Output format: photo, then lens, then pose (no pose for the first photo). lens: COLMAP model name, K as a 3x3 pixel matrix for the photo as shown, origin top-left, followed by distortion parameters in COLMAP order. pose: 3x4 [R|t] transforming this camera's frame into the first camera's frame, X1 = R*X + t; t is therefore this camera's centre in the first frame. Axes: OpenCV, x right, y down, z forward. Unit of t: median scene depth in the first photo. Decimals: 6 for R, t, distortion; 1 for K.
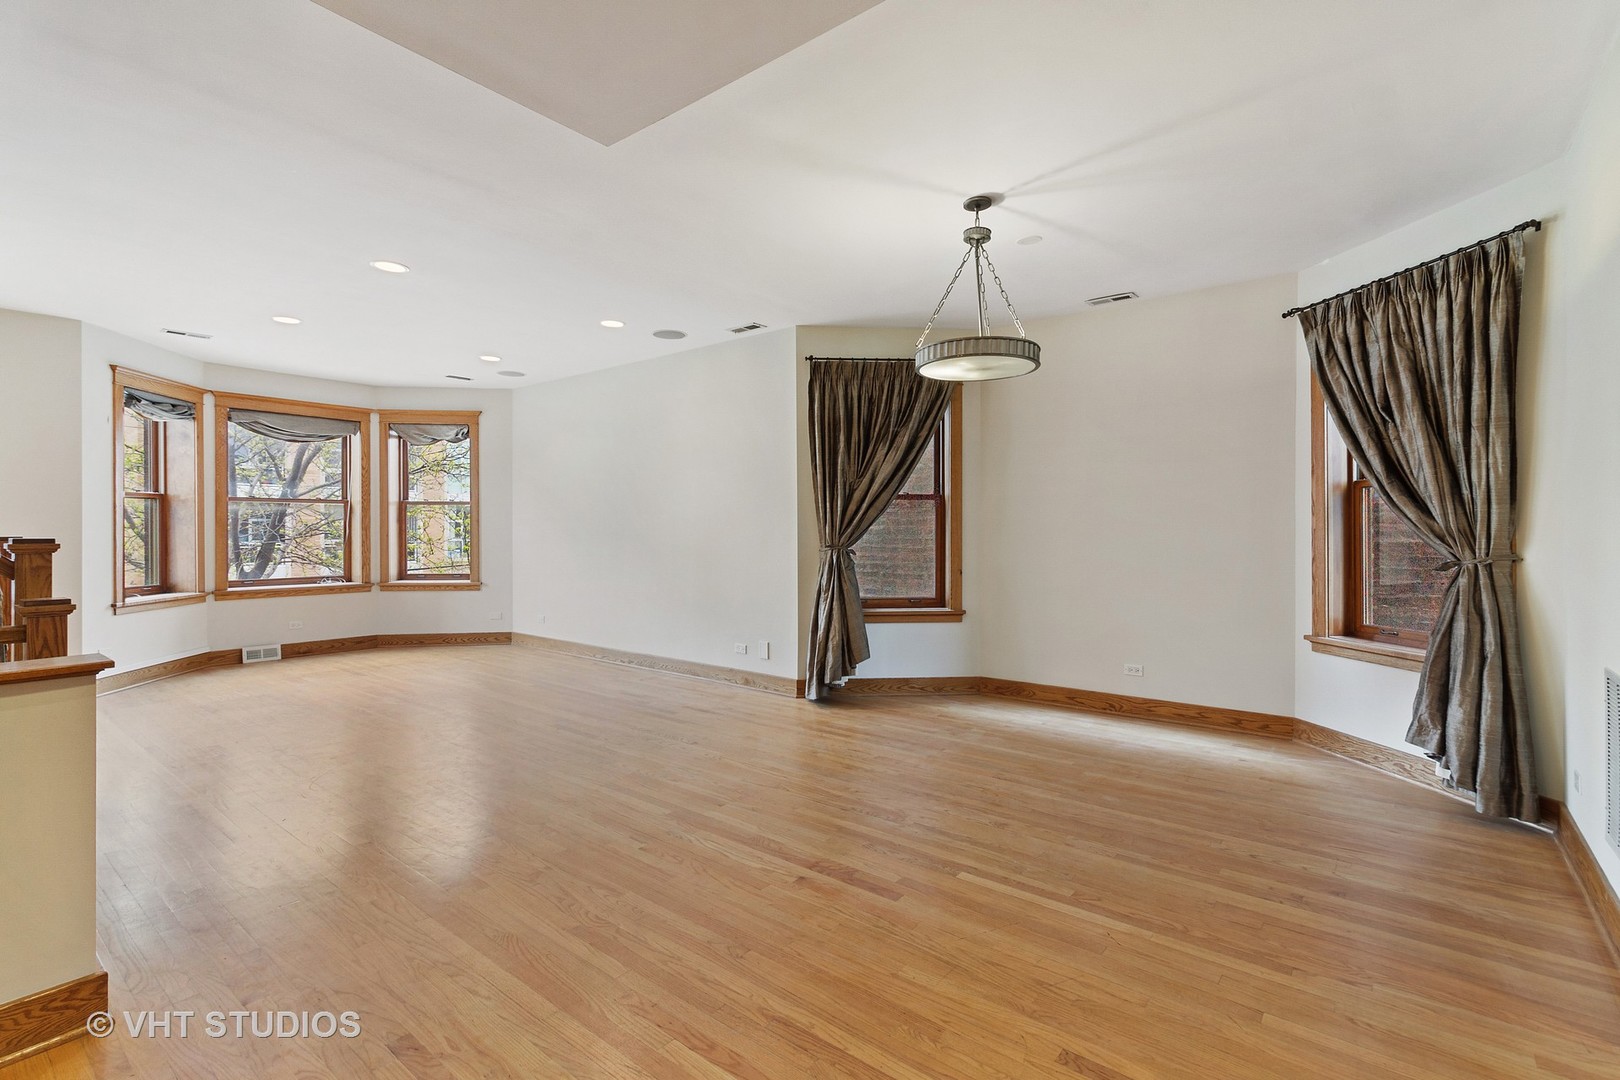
lens RADIAL K [[737.3, 0, 810.0], [0, 737.3, 540.0], [0, 0, 1]] dist [-0.020658, -0.000119]
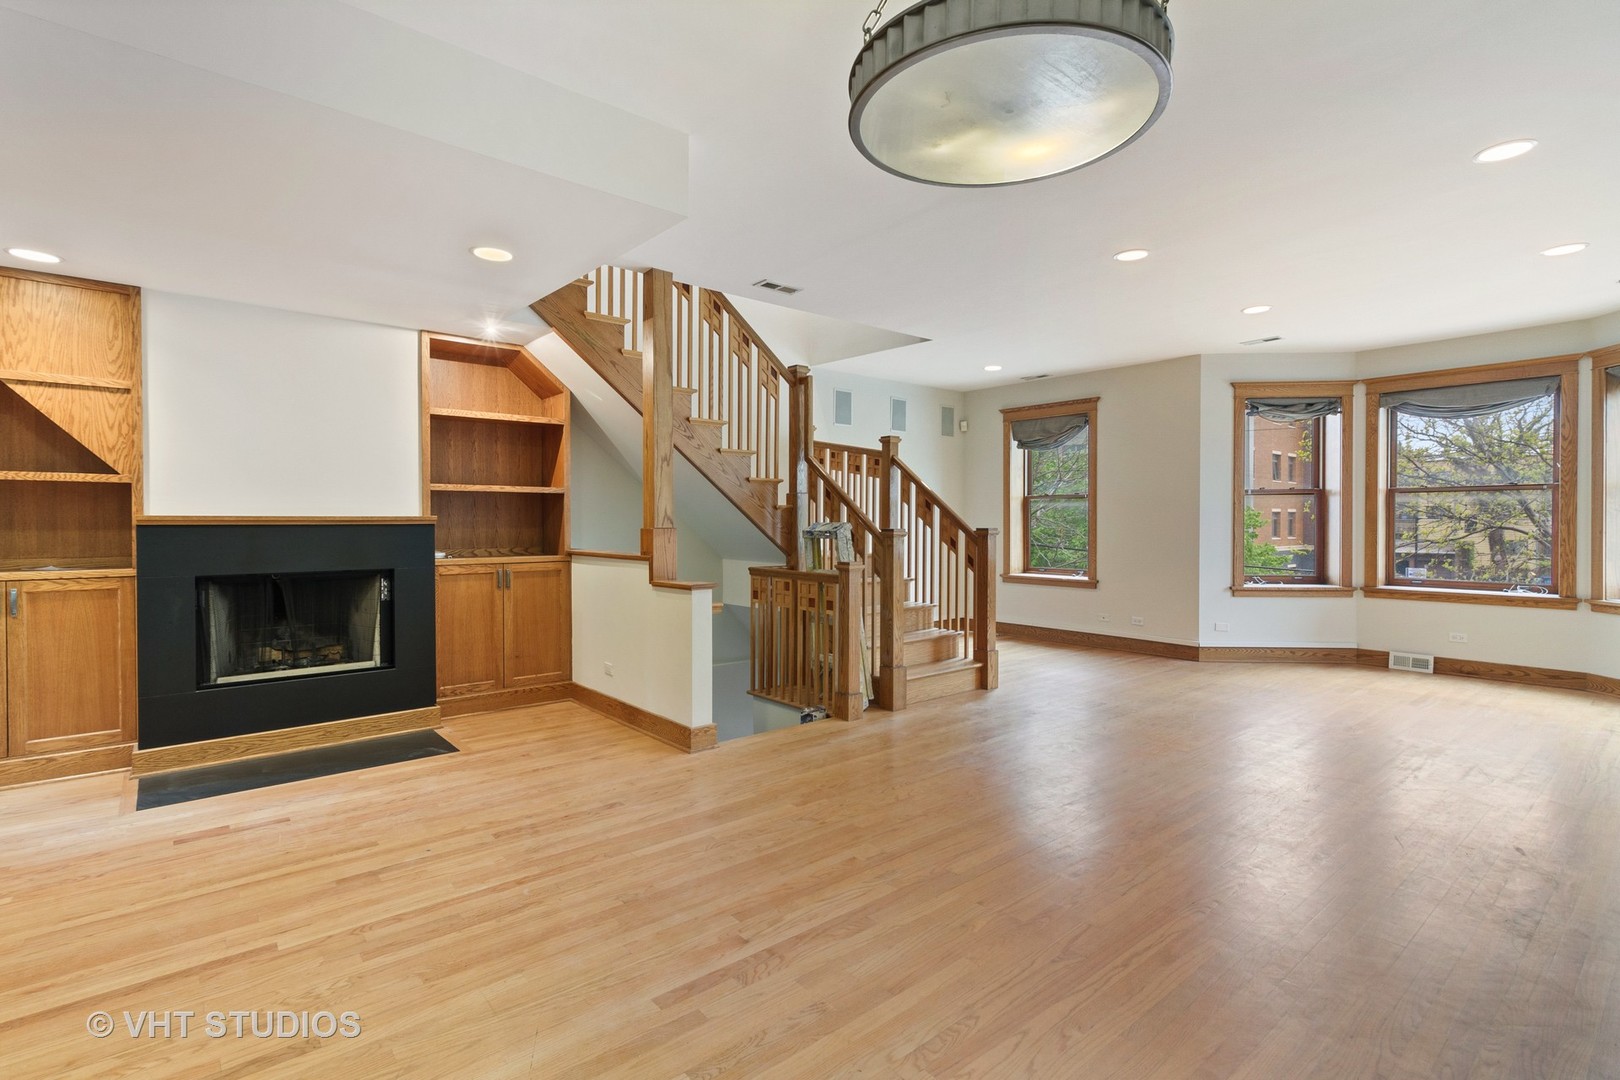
lens RADIAL K [[767.0, 0, 806.0], [0, 767.0, 471.1], [0, 0, 1]] dist [-0.001999, -0.000115]
pose [[-0.190926, -0.062223, -0.979630, 0.409754], [-0.016098, 0.998053, -0.060256, -0.011168], [0.981472, 0.004266, -0.191556, 0.584154]]
